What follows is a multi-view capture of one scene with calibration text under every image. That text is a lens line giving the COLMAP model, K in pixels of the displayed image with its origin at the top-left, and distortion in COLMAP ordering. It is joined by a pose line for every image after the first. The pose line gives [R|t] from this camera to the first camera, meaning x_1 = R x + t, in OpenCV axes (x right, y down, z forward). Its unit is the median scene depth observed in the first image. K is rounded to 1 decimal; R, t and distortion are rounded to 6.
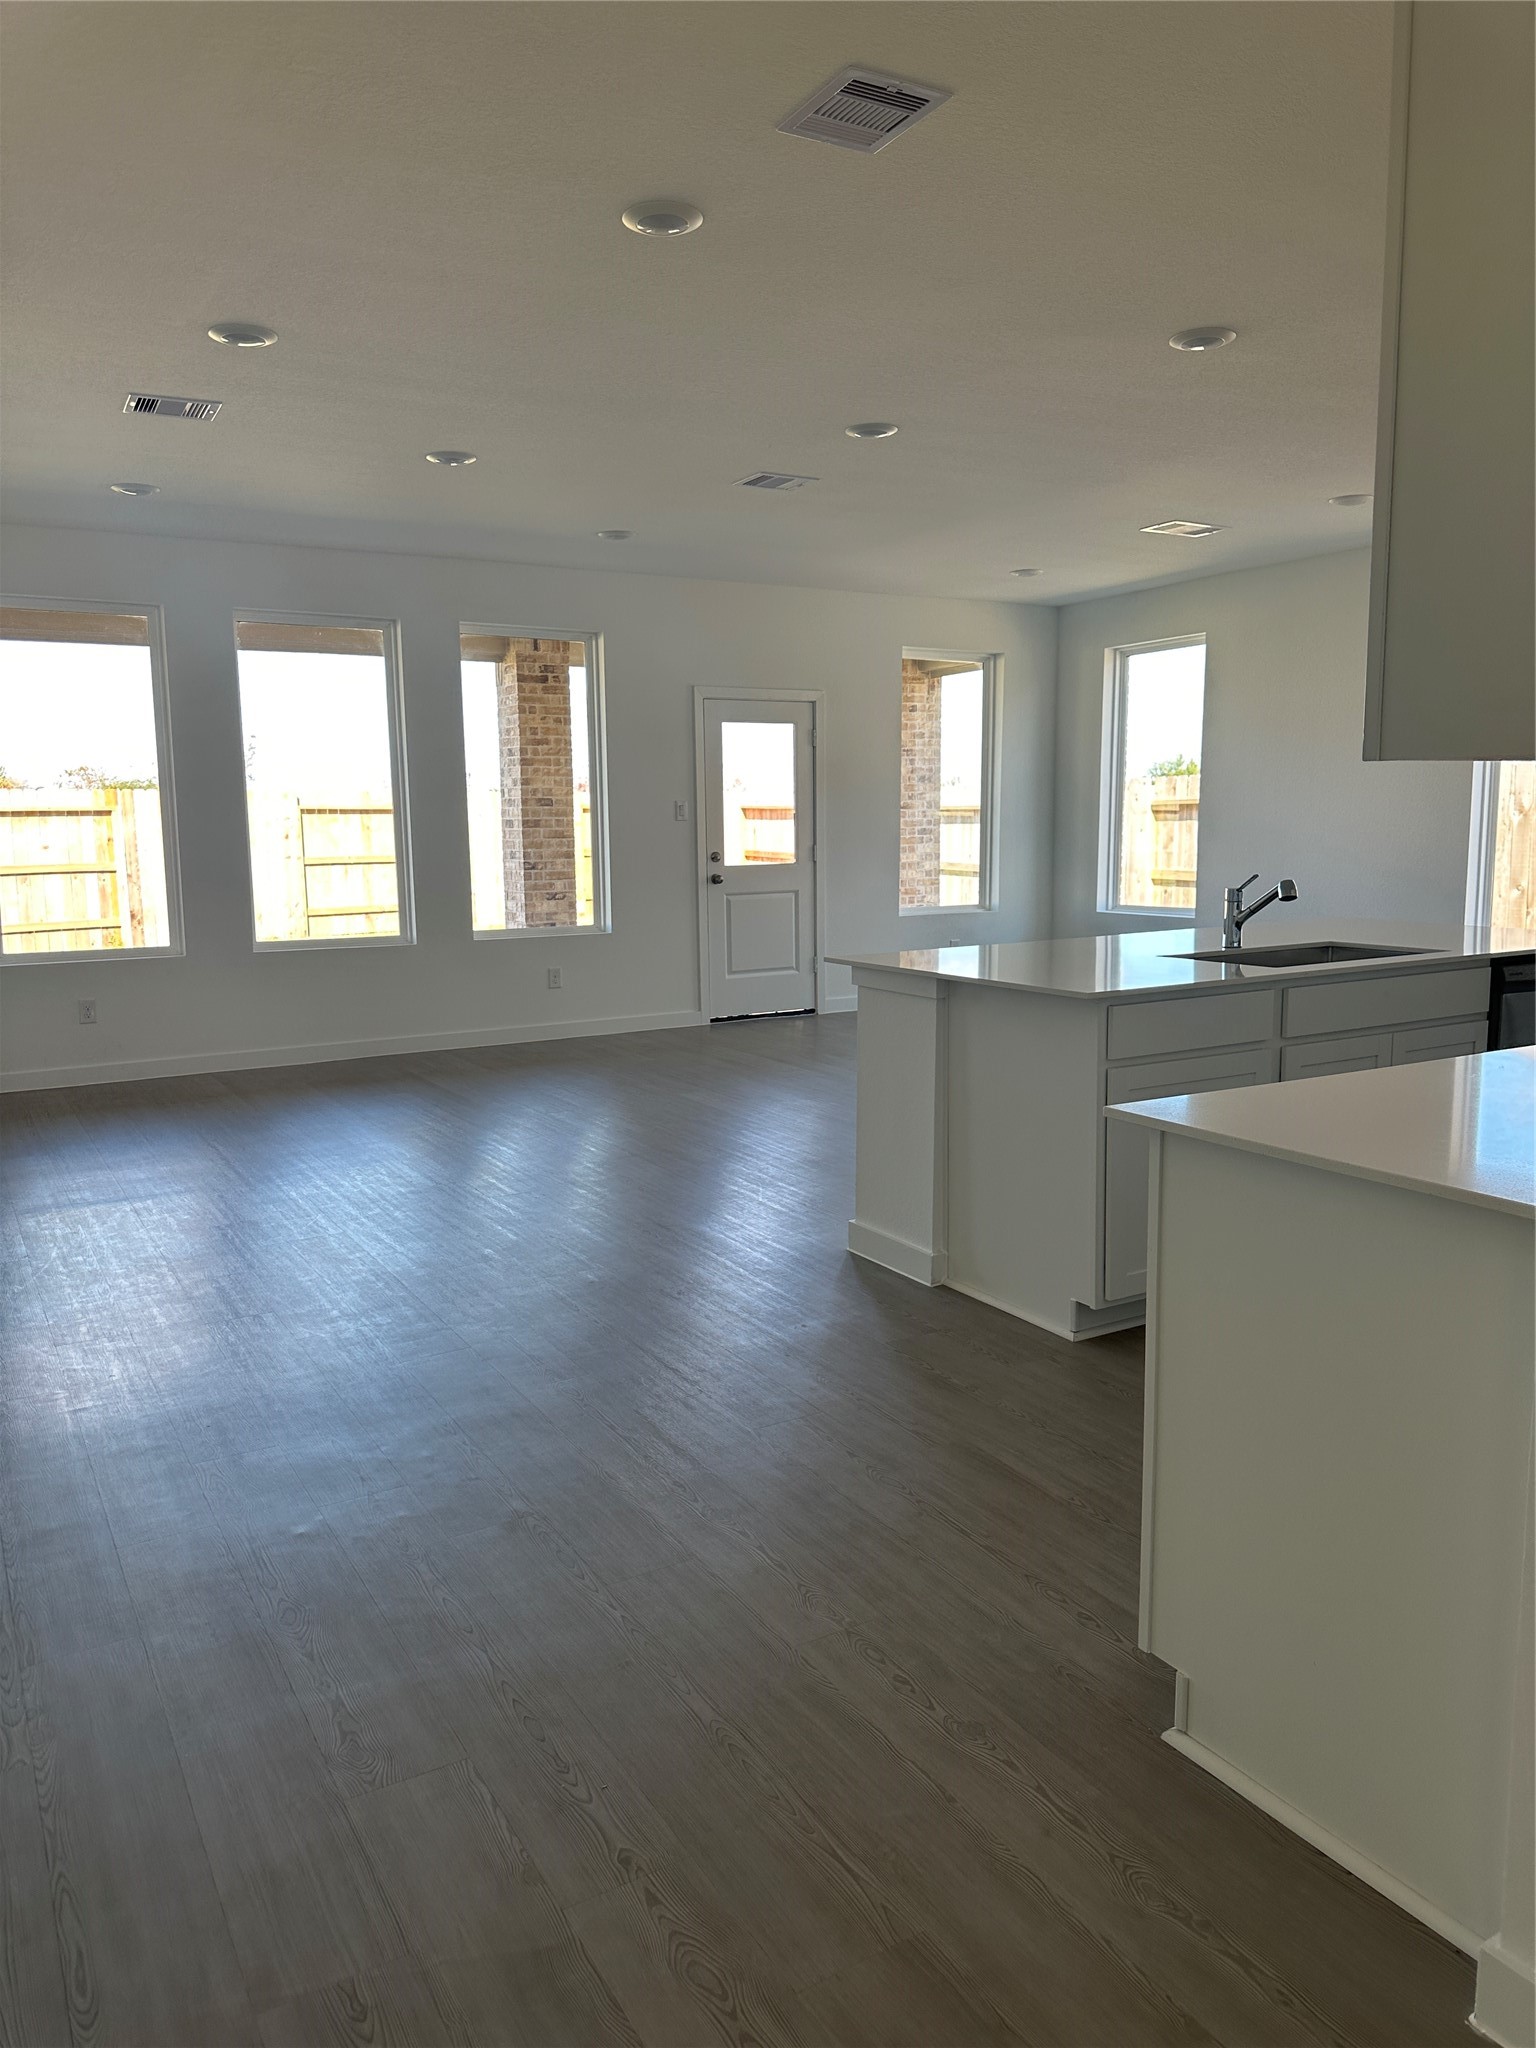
lens RADIAL K [[1423.8, 0, 768.0], [0, 1423.8, 1024.0], [0, 0, 1]] dist [0.001525, 0.000590]
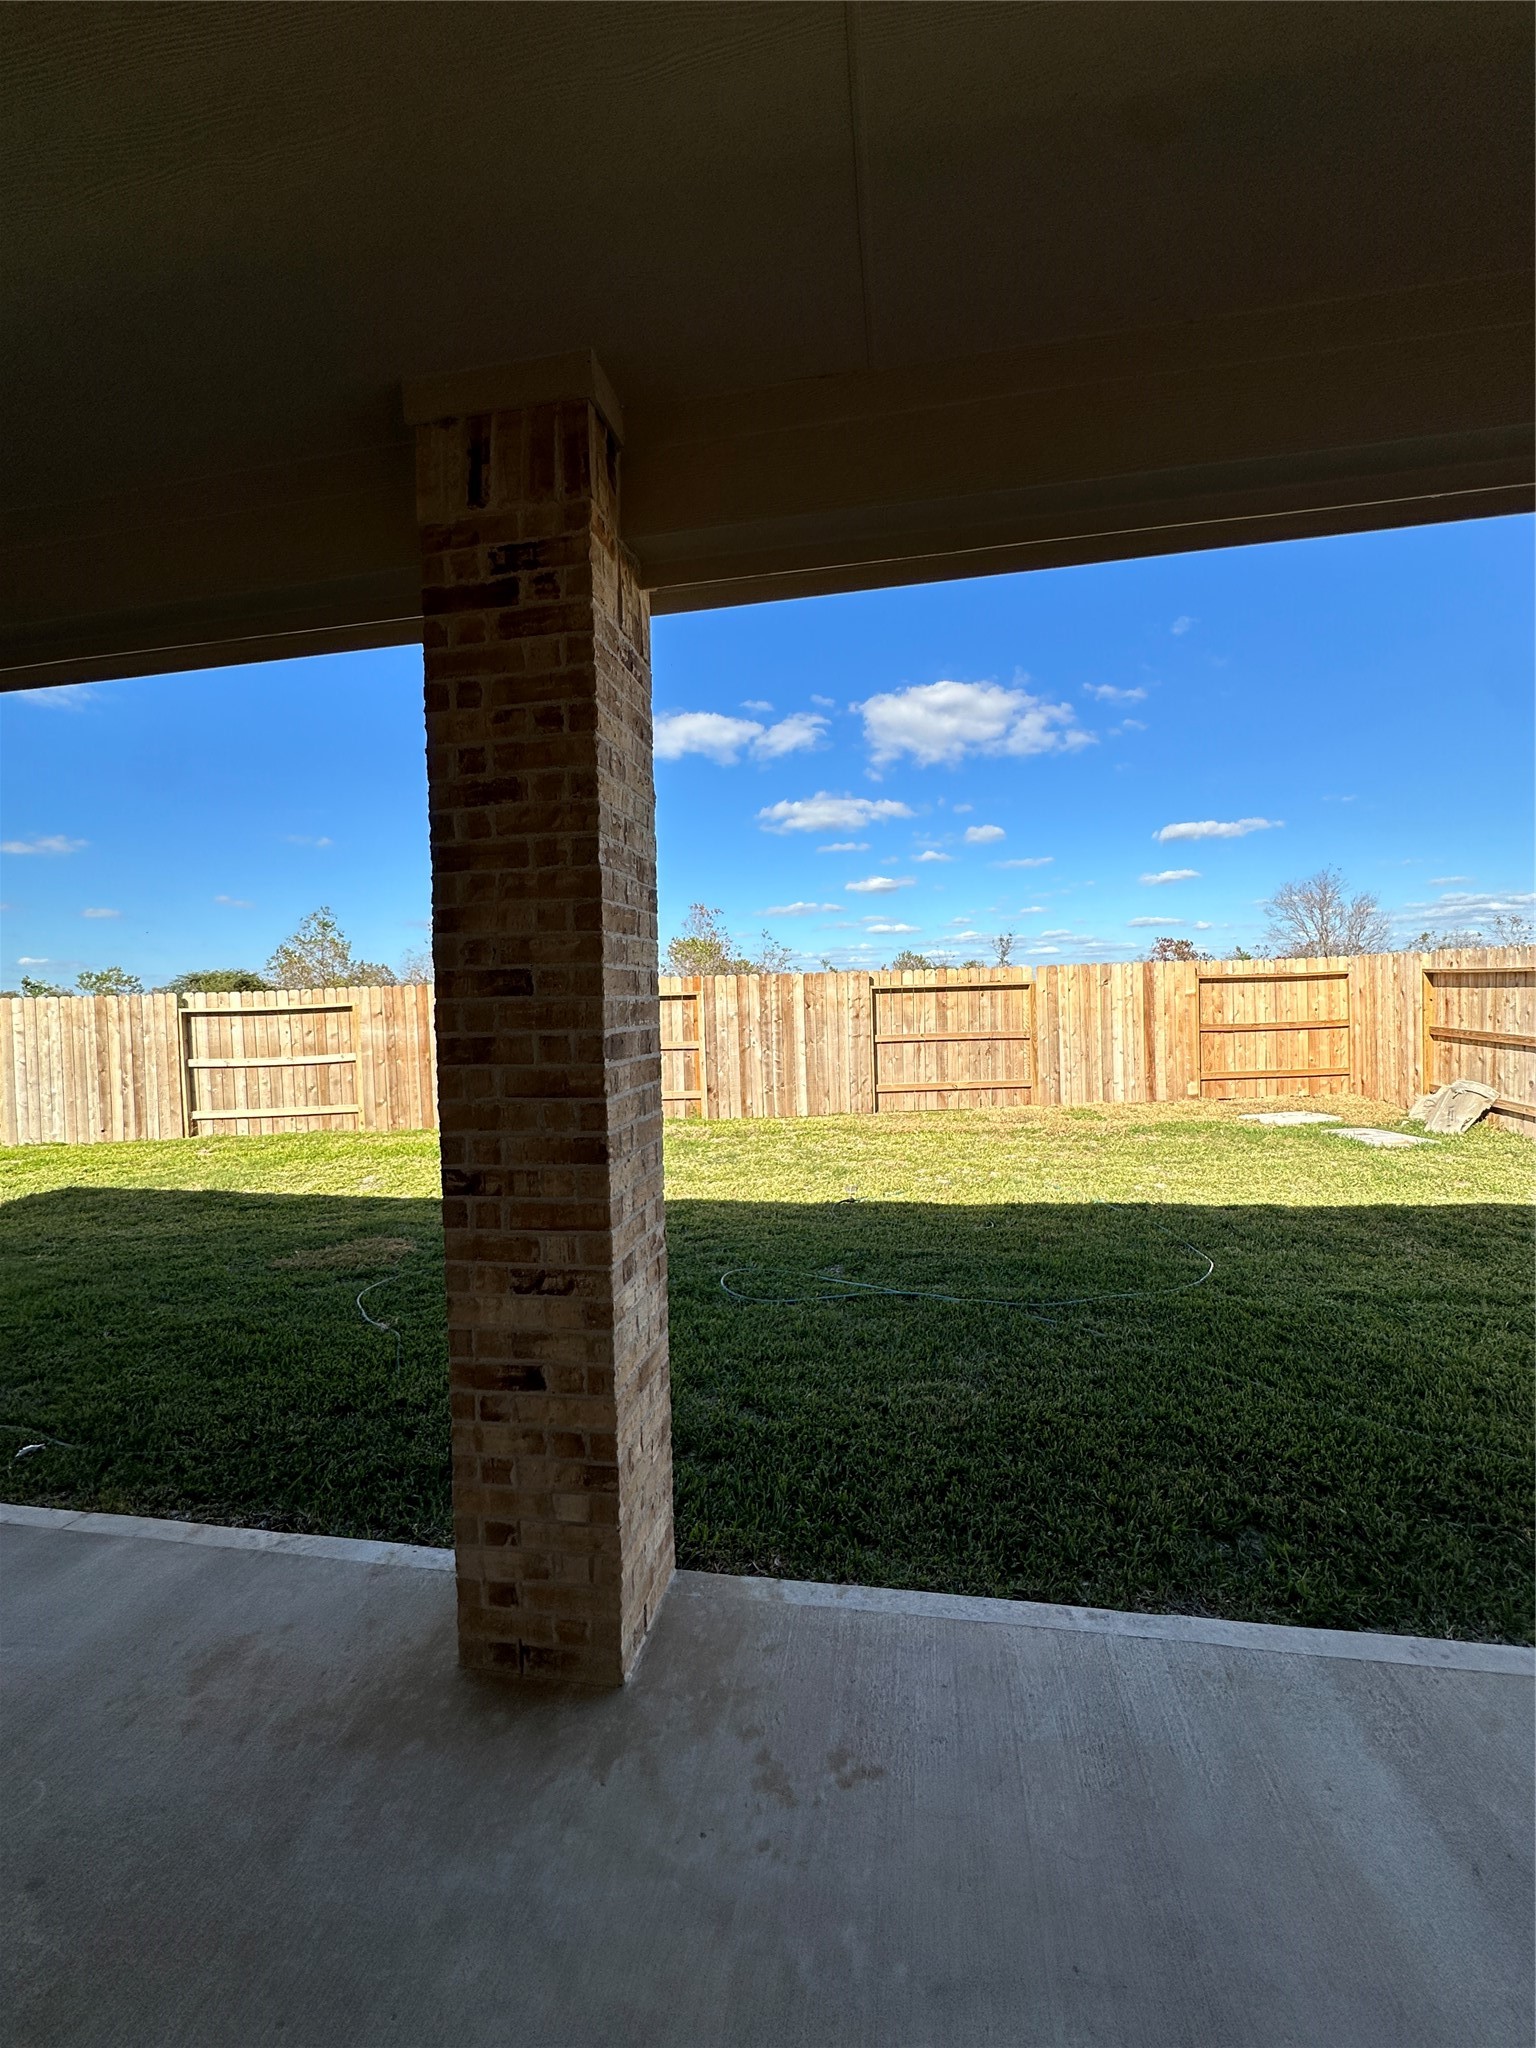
lens RADIAL K [[824.0, 0, 768.0], [0, 824.0, 1024.0], [0, 0, 1]] dist [-0.000422, -0.000011]
pose [[0.757307, 0.005839, -0.653033, 0.004459], [-0.070473, 0.994851, -0.072830, -0.135935], [0.649246, 0.101175, 0.753819, 0.890883]]
